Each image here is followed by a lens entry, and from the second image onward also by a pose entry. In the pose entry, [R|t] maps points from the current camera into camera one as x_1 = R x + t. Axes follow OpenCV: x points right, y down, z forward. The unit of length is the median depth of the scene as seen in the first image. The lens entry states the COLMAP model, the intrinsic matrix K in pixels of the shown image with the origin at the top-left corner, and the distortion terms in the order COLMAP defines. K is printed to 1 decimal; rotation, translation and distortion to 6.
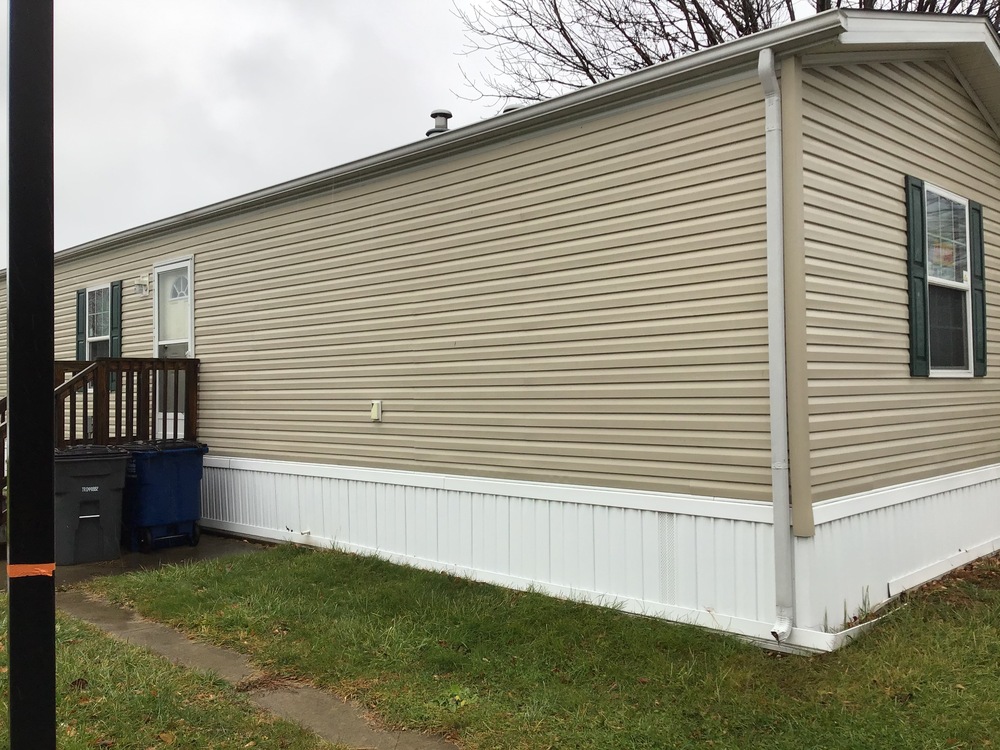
lens RADIAL K [[915.7, 0, 500.0], [0, 915.7, 375.0], [0, 0, 1]] dist [0.153105, -0.335618]
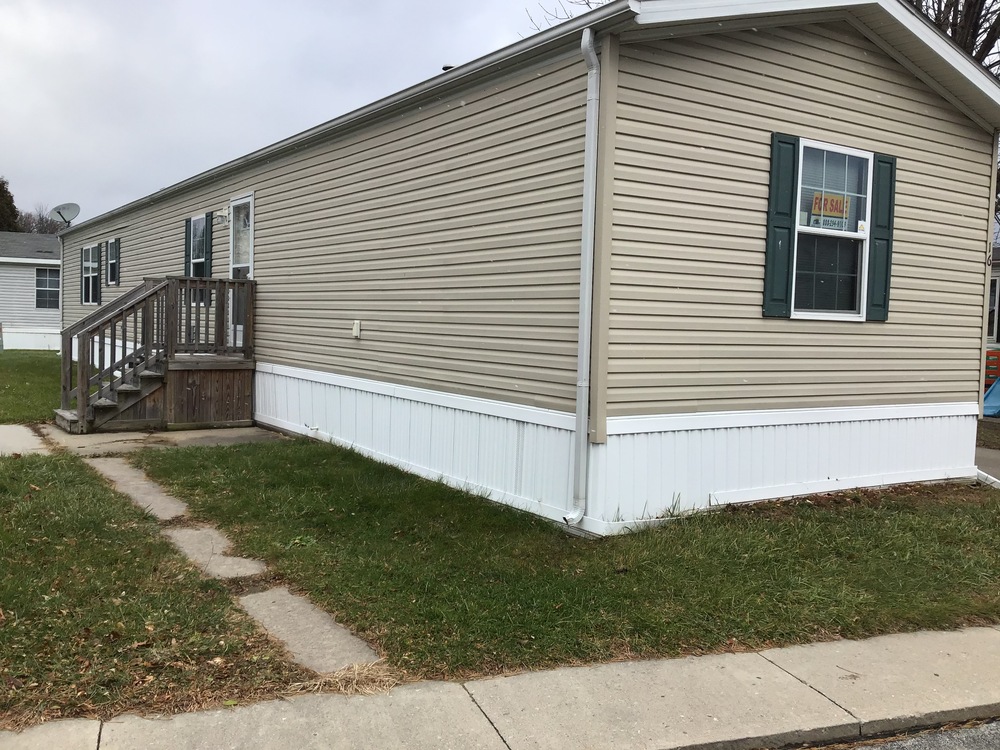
lens RADIAL K [[915.7, 0, 500.0], [0, 915.7, 375.0], [0, 0, 1]] dist [0.153105, -0.335618]
pose [[0.976858, 0.055227, -0.206634, 0.322311], [-0.039811, 0.996155, 0.078039, -0.002694], [0.210149, -0.068007, 0.975301, -0.138678]]
